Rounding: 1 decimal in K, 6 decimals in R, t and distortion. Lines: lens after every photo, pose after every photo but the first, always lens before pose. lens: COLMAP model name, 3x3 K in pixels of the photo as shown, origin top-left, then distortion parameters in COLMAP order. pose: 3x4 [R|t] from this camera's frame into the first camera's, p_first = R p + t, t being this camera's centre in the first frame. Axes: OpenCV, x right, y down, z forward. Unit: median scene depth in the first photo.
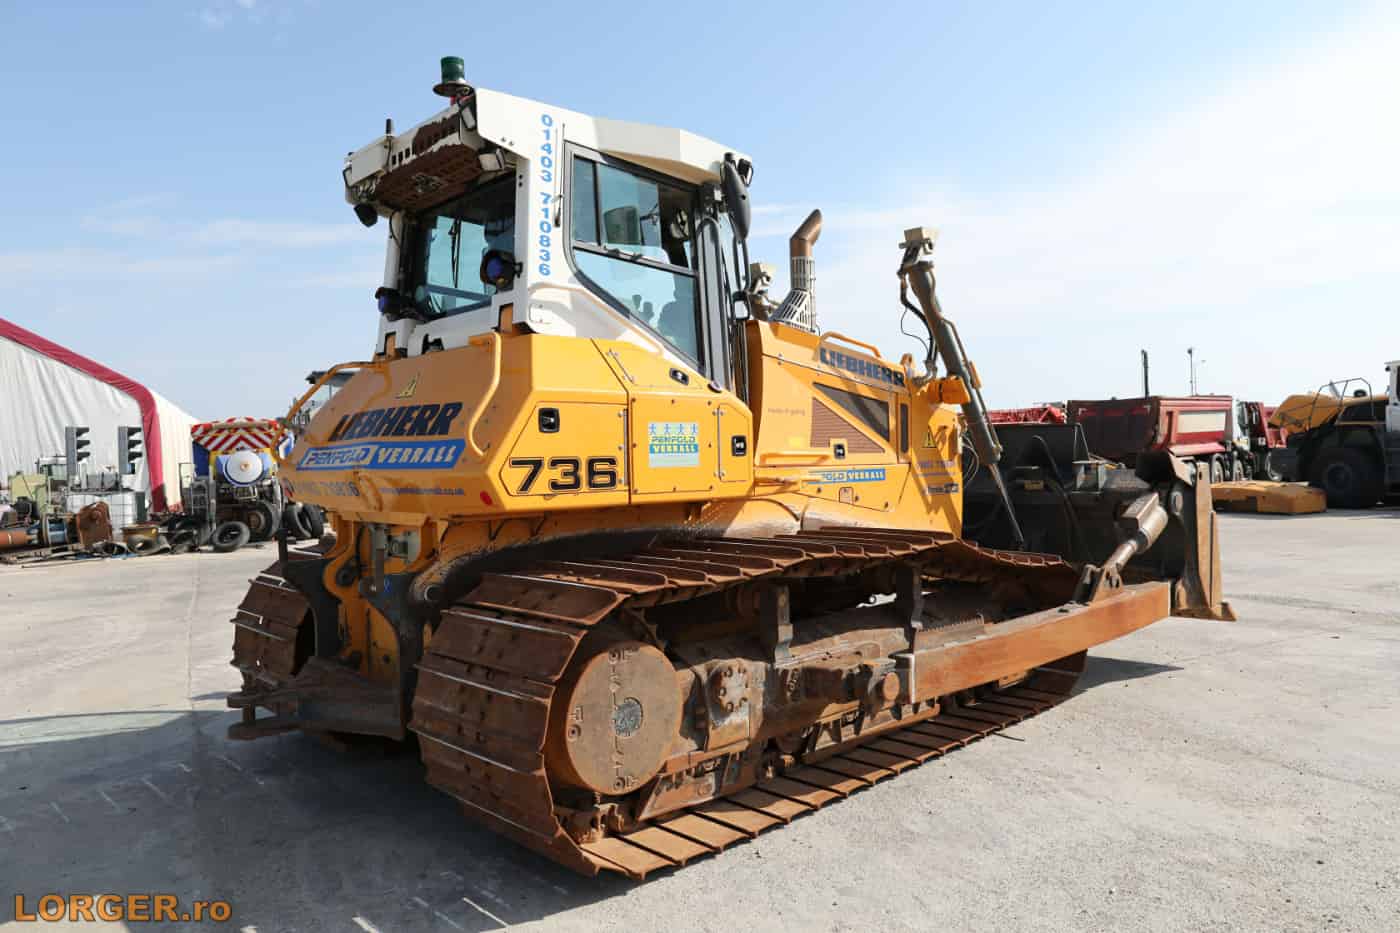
lens RADIAL K [[928.3, 0, 700.0], [0, 928.3, 466.5], [0, 0, 1]] dist [-0.007198, 0.000738]
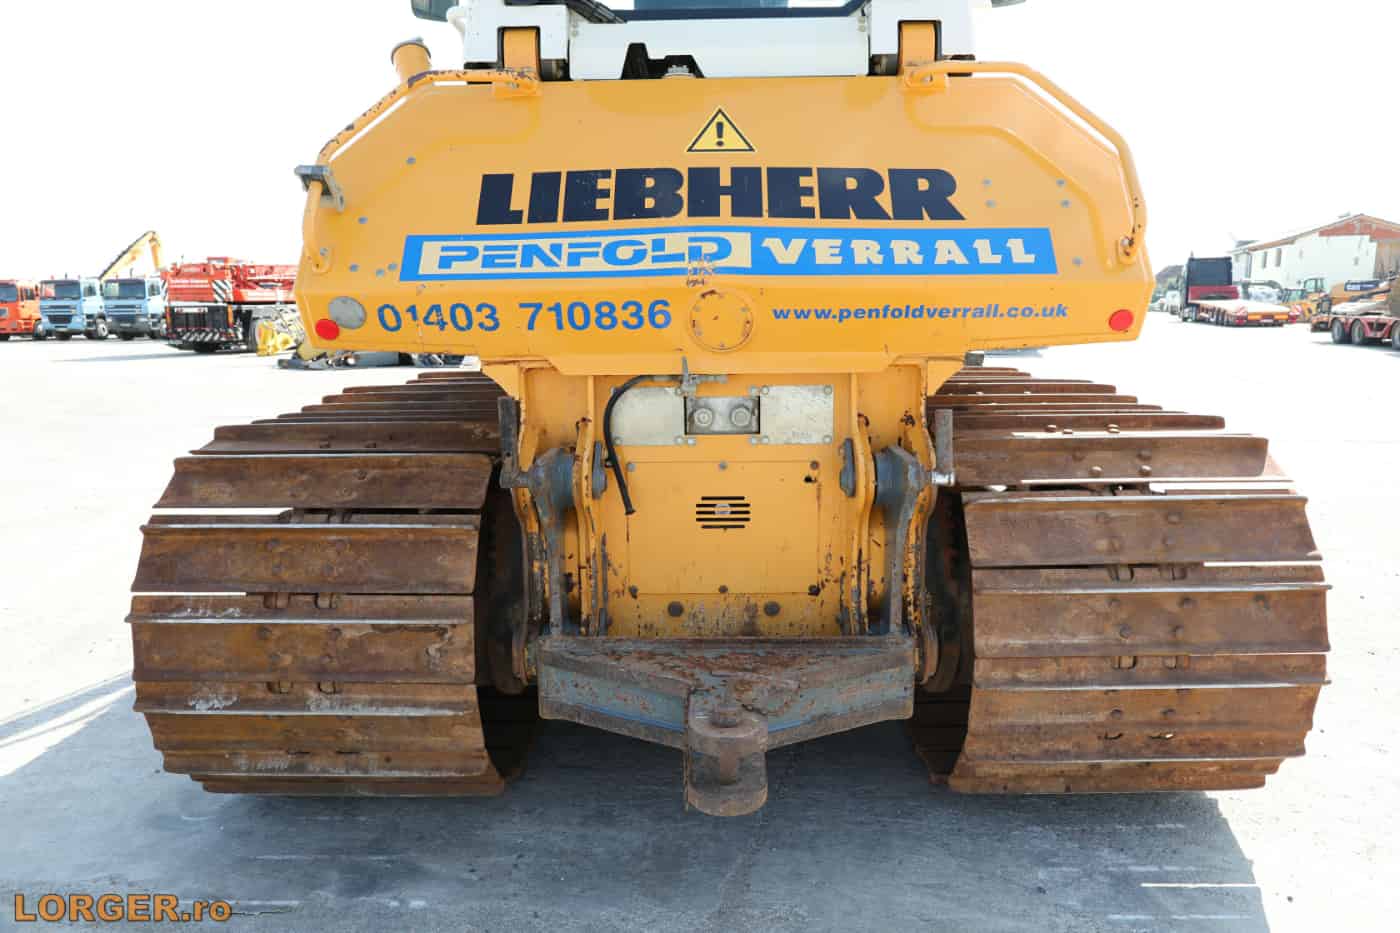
lens RADIAL K [[928.3, 0, 700.0], [0, 928.3, 466.5], [0, 0, 1]] dist [-0.007198, 0.000738]
pose [[0.708766, -0.097781, 0.698635, -0.494285], [0.001828, 0.990598, 0.136790, 0.025482], [-0.705442, -0.095675, 0.702281, 0.397437]]
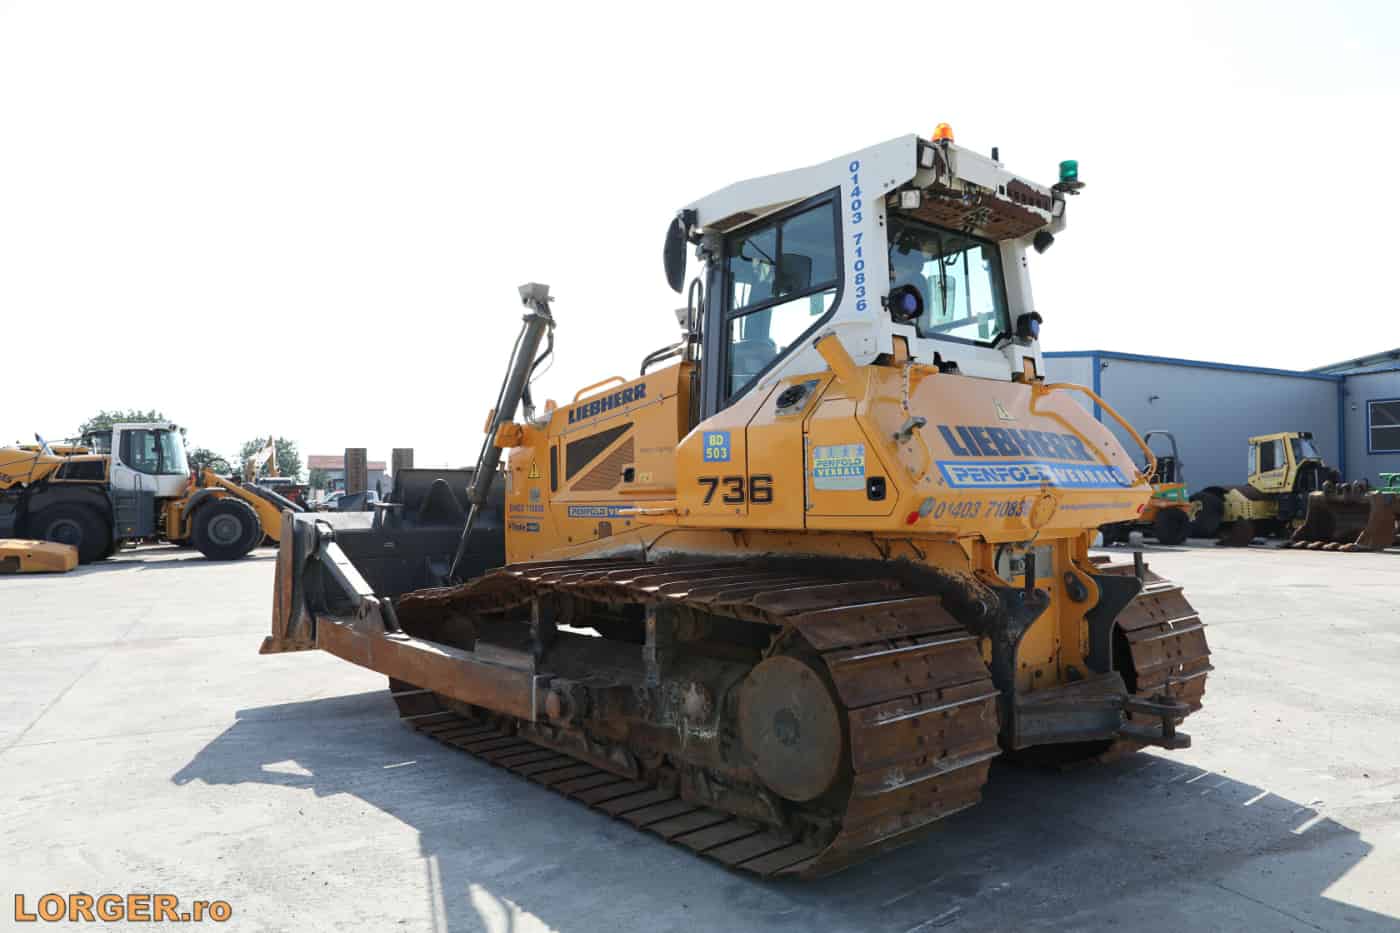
lens RADIAL K [[928.3, 0, 700.0], [0, 928.3, 466.5], [0, 0, 1]] dist [-0.007198, 0.000738]
pose [[0.074405, 0.052376, 0.995852, -0.917860], [0.018160, 0.998383, -0.053866, 0.018354], [-0.997063, 0.022092, 0.073333, 0.847034]]
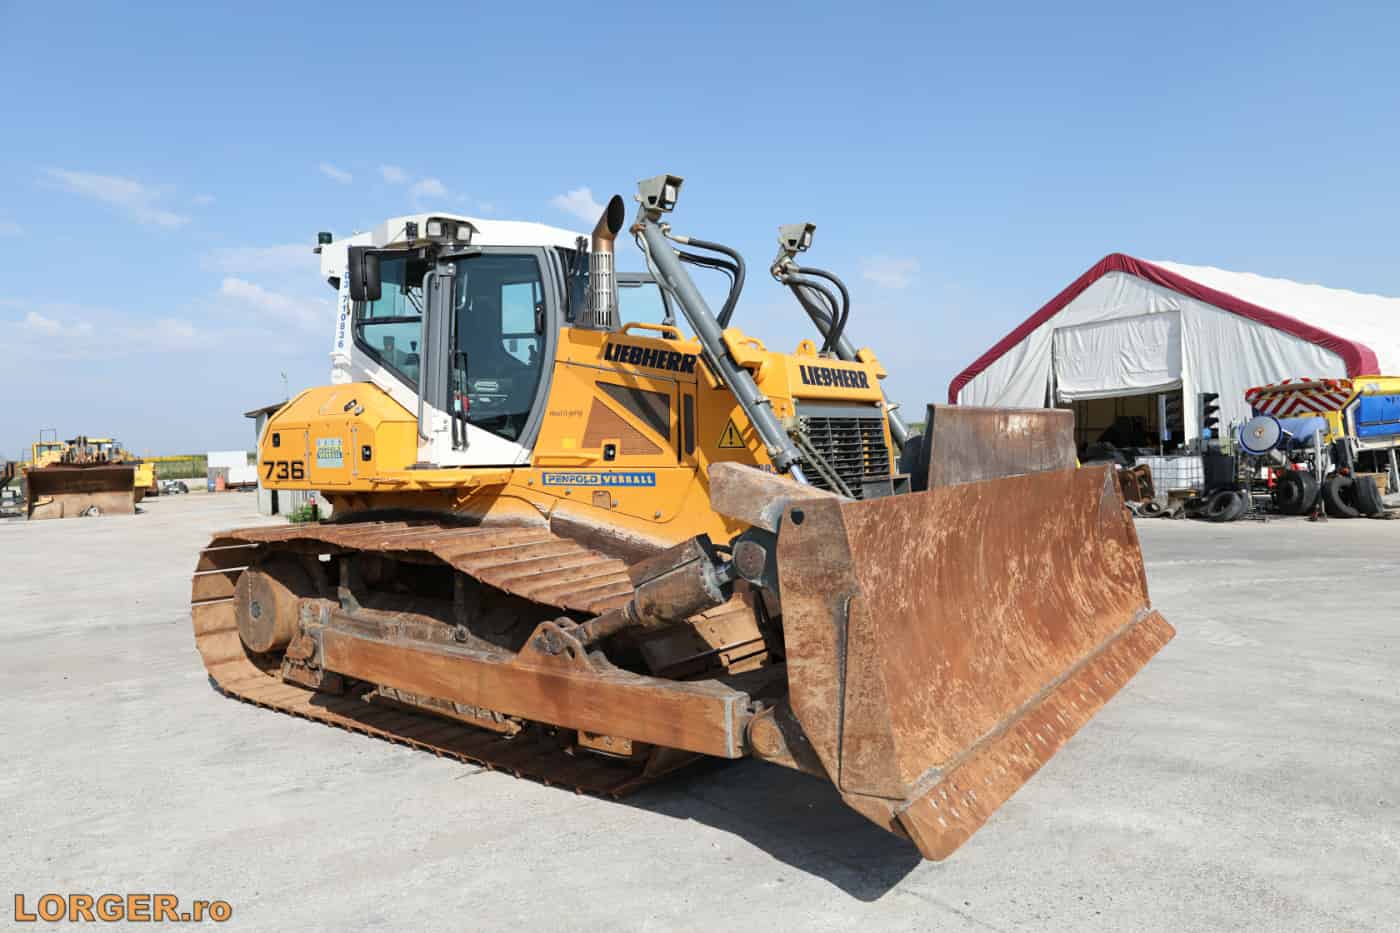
lens RADIAL K [[928.3, 0, 700.0], [0, 928.3, 466.5], [0, 0, 1]] dist [-0.007198, 0.000738]
pose [[0.184473, 0.040180, -0.982016, 1.091007], [0.010504, 0.999026, 0.042850, -0.041601], [0.982781, -0.018220, 0.183872, 0.917335]]
